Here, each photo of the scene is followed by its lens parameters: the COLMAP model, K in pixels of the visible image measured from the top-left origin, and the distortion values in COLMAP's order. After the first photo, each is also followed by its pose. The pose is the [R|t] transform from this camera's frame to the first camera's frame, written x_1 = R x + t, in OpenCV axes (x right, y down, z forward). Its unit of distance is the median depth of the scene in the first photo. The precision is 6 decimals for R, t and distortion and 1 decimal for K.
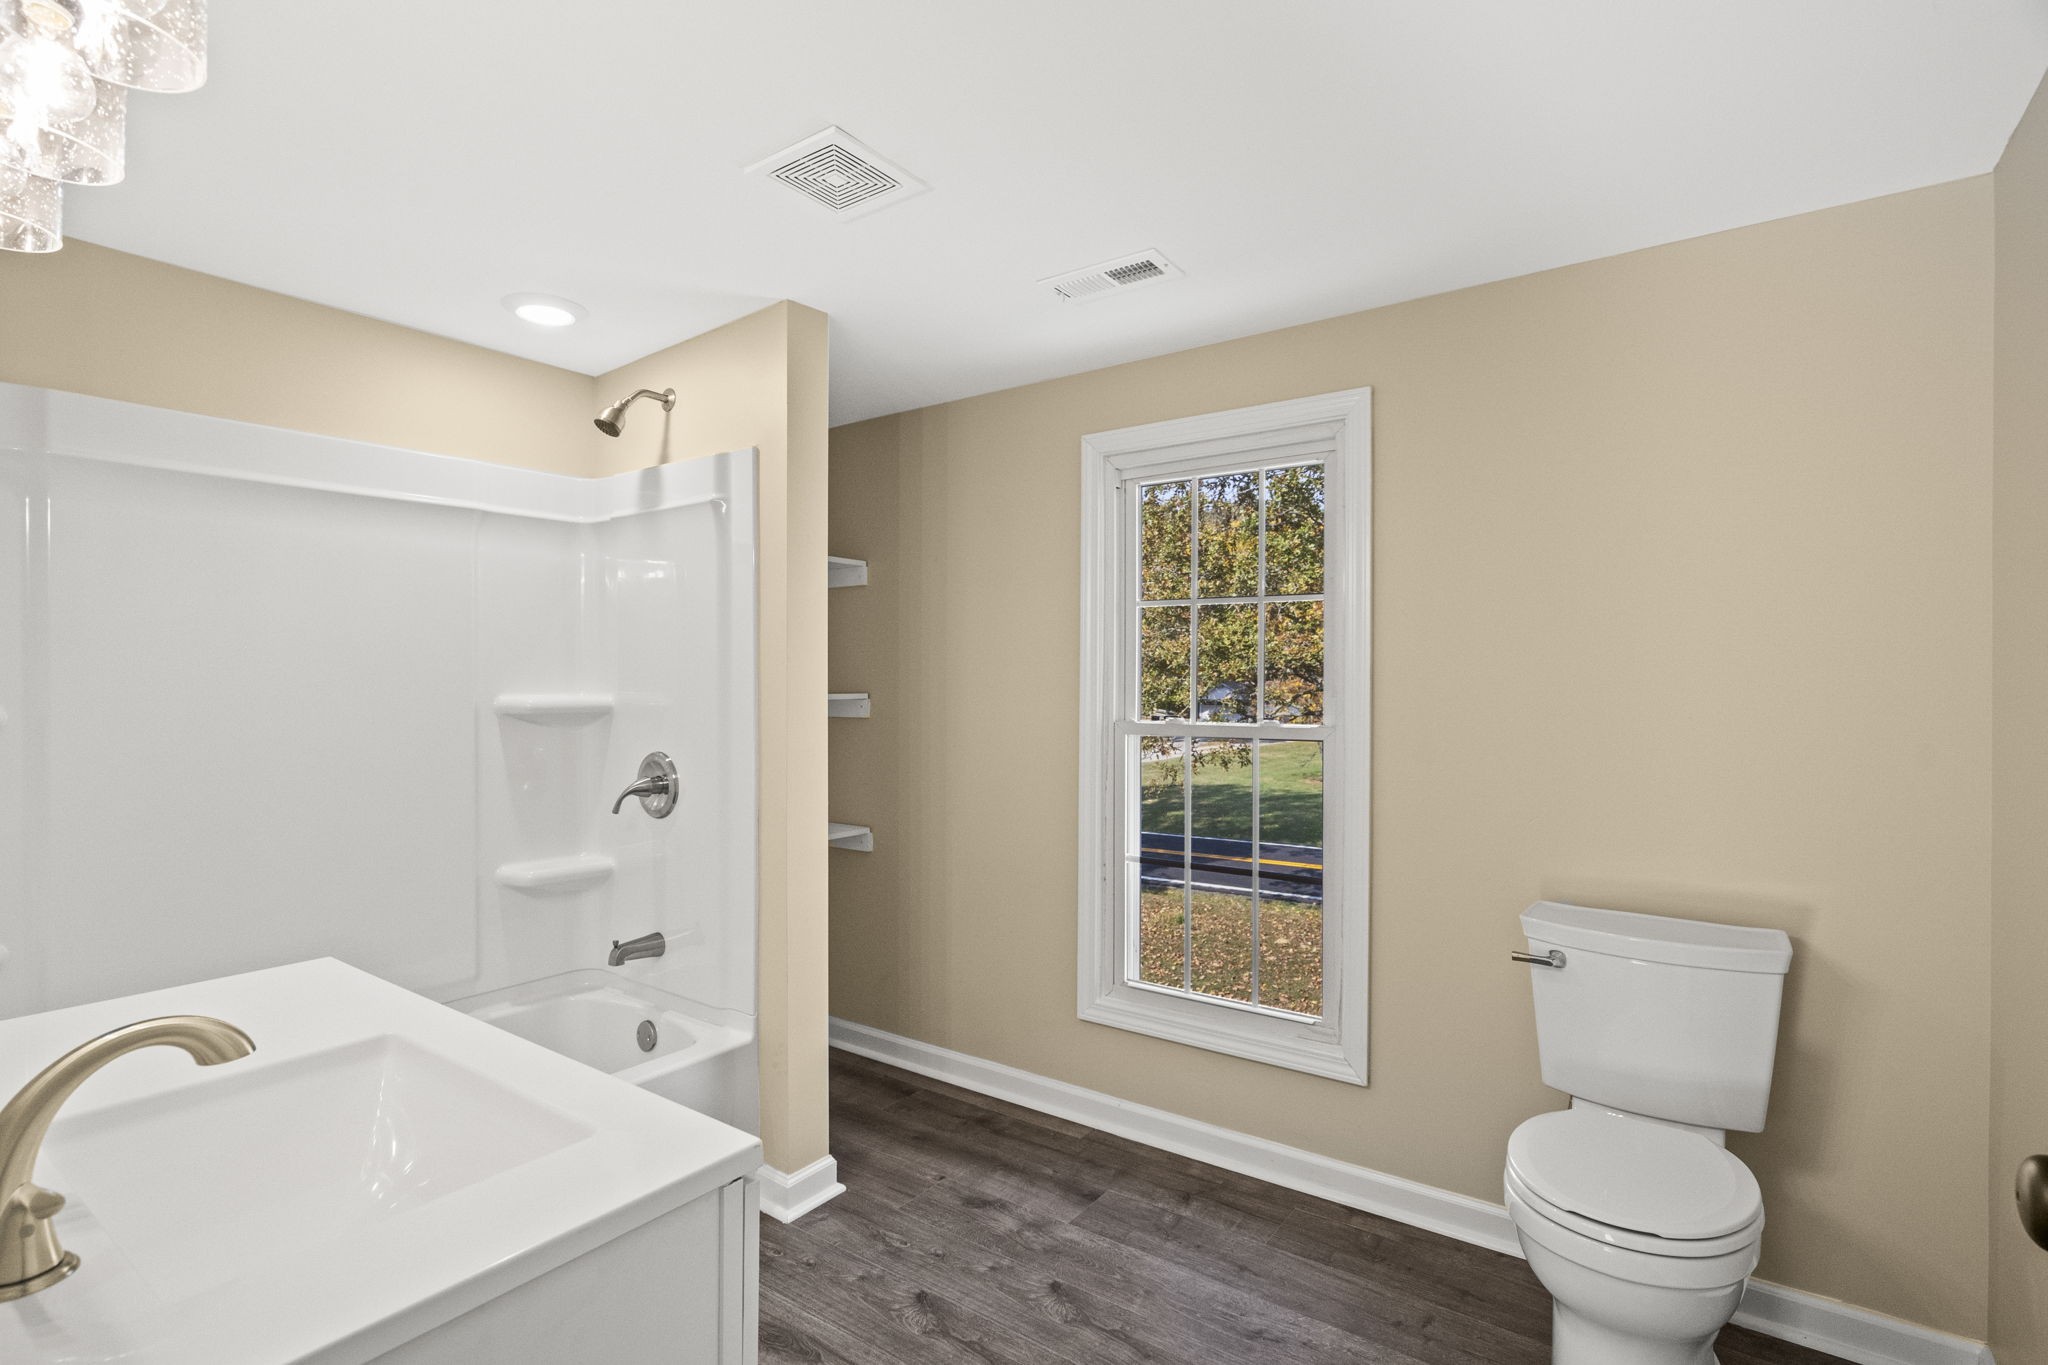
lens RADIAL K [[960.1, 0, 1020.6], [0, 960.1, 684.1], [0, 0, 1]] dist [-0.000128, 0.000846]
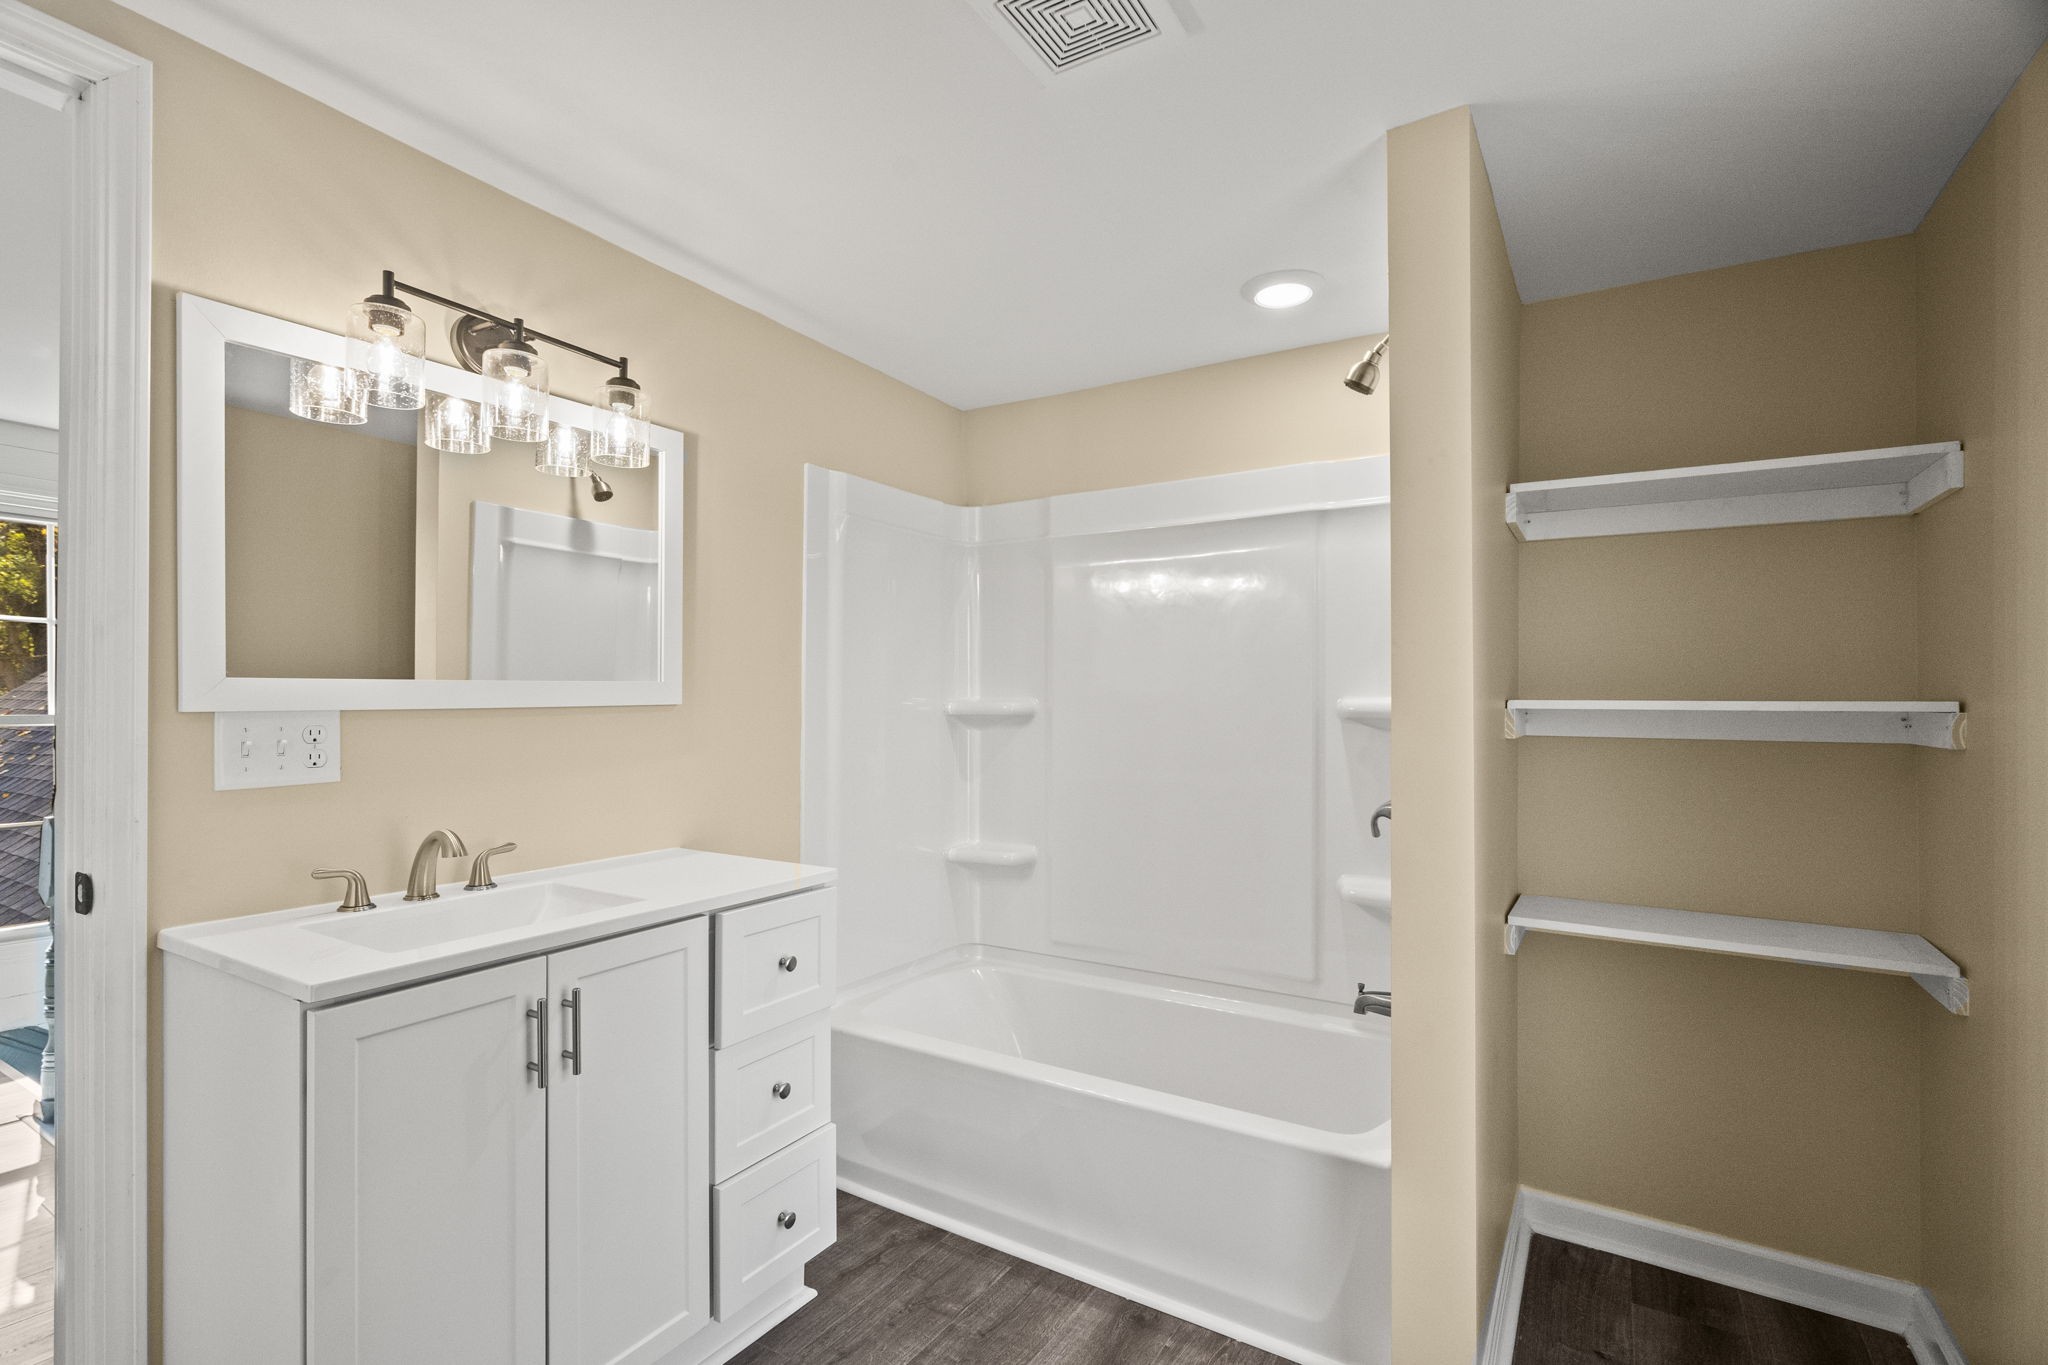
lens RADIAL K [[961.6, 0, 1017.2], [0, 961.6, 715.0], [0, 0, 1]] dist [-0.005137, 0.001098]
pose [[0.061405, 0.018782, -0.997936, 0.418177], [-0.009902, 0.999785, 0.018207, 0.014610], [0.998064, 0.008763, 0.061578, 0.648791]]
